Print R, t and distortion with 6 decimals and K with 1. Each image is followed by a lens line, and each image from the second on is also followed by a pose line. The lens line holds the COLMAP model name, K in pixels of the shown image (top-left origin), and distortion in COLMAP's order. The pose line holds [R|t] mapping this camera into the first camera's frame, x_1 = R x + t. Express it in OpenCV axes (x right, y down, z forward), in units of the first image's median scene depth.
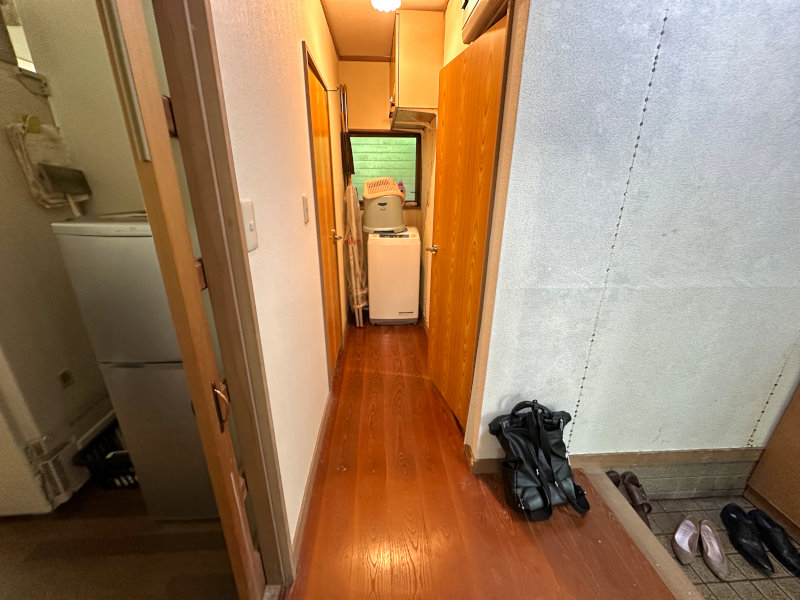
lens RADIAL K [[319.6, 0, 402.4], [0, 319.6, 300.0], [0, 0, 1]] dist [0.000031, 0.000526]
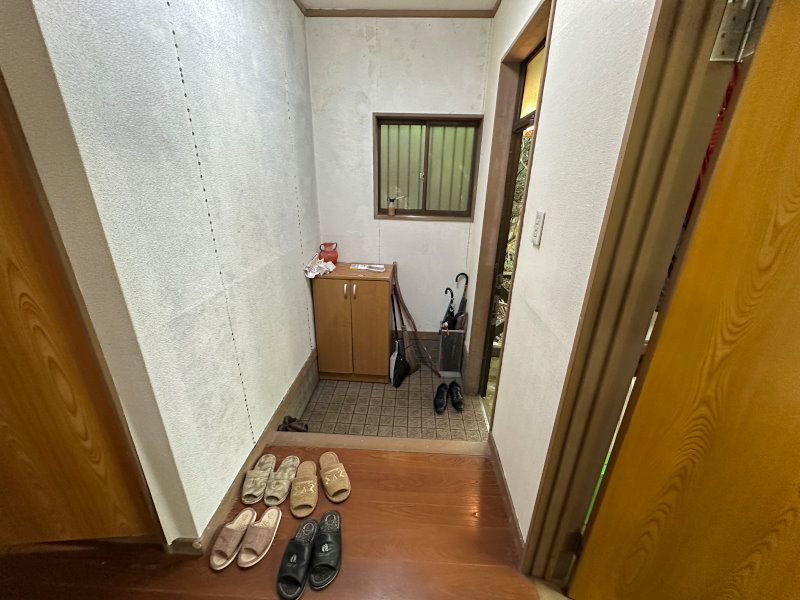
lens RADIAL K [[319.6, 0, 399.4], [0, 319.6, 297.7], [0, 0, 1]] dist [0.000031, 0.000526]
pose [[0.117340, -0.359454, 0.925756, -0.281368], [0.305693, 0.900007, 0.310709, -0.164884], [-0.944872, 0.246538, 0.215489, 0.240507]]
